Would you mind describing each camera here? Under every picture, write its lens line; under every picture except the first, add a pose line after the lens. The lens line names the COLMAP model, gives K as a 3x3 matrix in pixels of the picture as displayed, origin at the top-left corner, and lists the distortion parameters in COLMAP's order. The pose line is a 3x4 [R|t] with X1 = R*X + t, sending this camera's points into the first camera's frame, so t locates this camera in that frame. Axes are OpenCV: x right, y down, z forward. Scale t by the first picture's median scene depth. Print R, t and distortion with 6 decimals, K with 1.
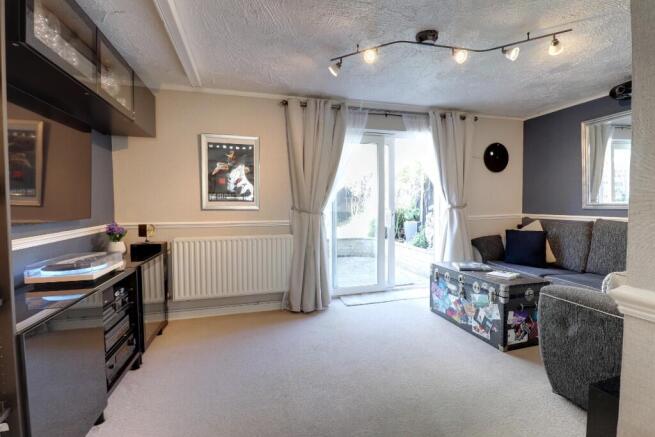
lens RADIAL K [[306.7, 0, 342.9], [0, 306.7, 218.4], [0, 0, 1]] dist [-0.003458, -0.001167]
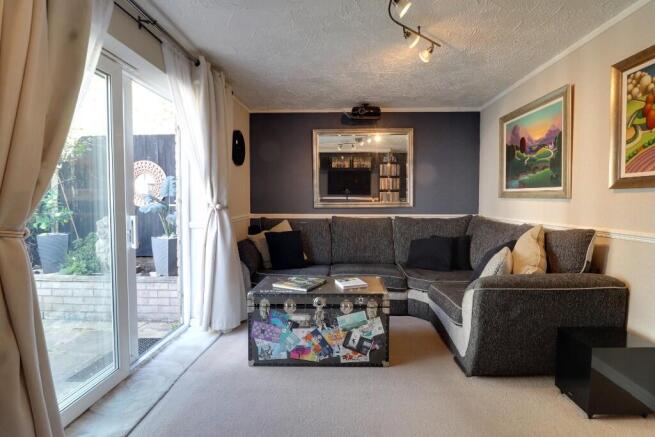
lens RADIAL K [[306.7, 0, 331.9], [0, 306.7, 215.8], [0, 0, 1]] dist [-0.003458, -0.001167]
pose [[0.319896, -0.036611, 0.946745, -0.306393], [0.043582, 0.998764, 0.023896, -0.031833], [-0.946450, 0.033617, 0.321097, 0.704685]]
